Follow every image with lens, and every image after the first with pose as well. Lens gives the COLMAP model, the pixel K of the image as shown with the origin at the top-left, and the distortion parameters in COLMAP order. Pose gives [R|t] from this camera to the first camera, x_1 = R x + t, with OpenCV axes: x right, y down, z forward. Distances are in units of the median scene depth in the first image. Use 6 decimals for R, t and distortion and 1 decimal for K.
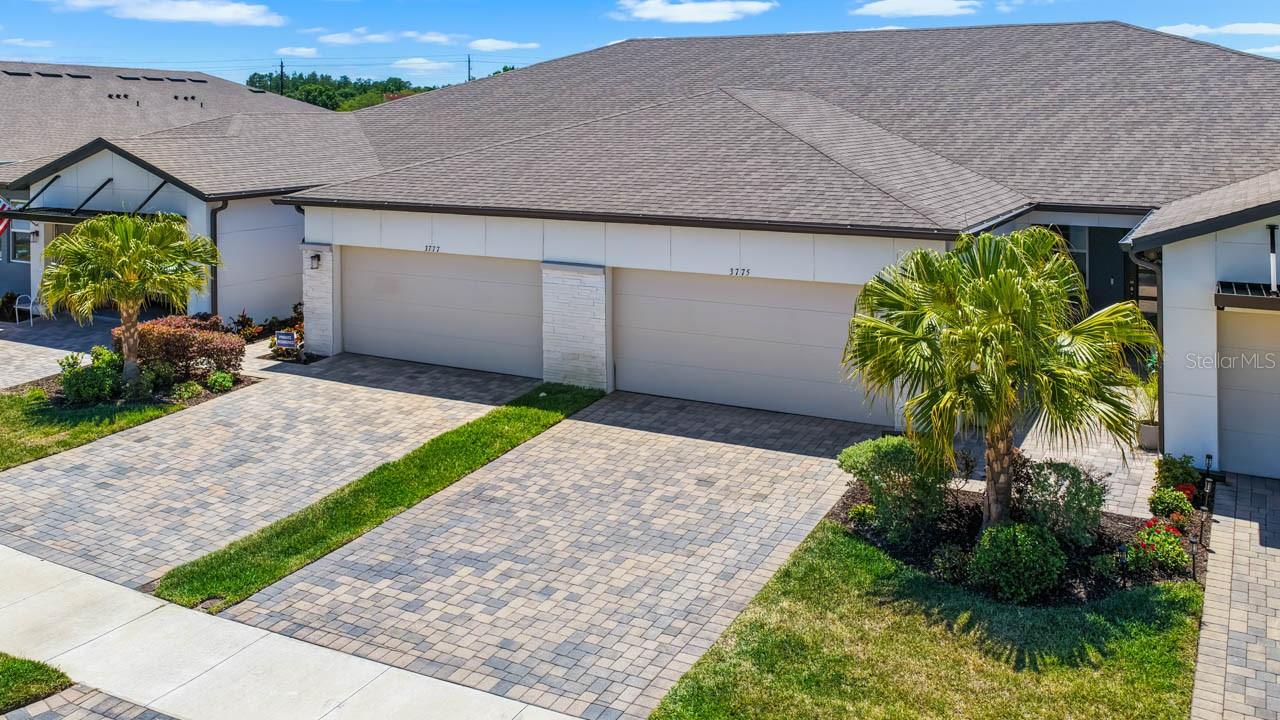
lens RADIAL K [[1096.1, 0, 638.1], [0, 1096.1, 279.5], [0, 0, 1]] dist [-0.000504, 0.009066]
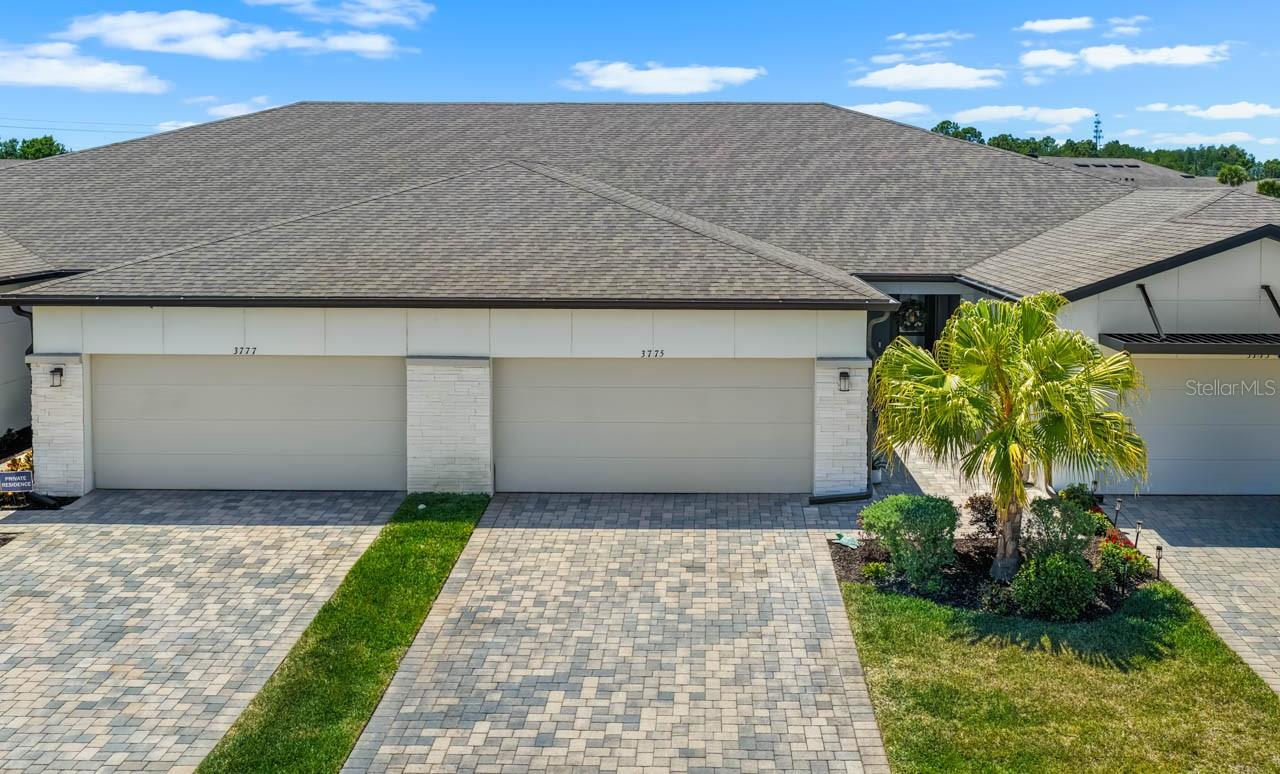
lens RADIAL K [[1170.1, 0, 703.0], [0, 1170.1, 388.8], [0, 0, 1]] dist [-0.002005, -0.004083]
pose [[0.882401, -0.074805, 0.464513, -0.315882], [0.065528, 0.997197, 0.036109, -0.009097], [-0.465913, -0.001423, 0.884830, 0.058333]]
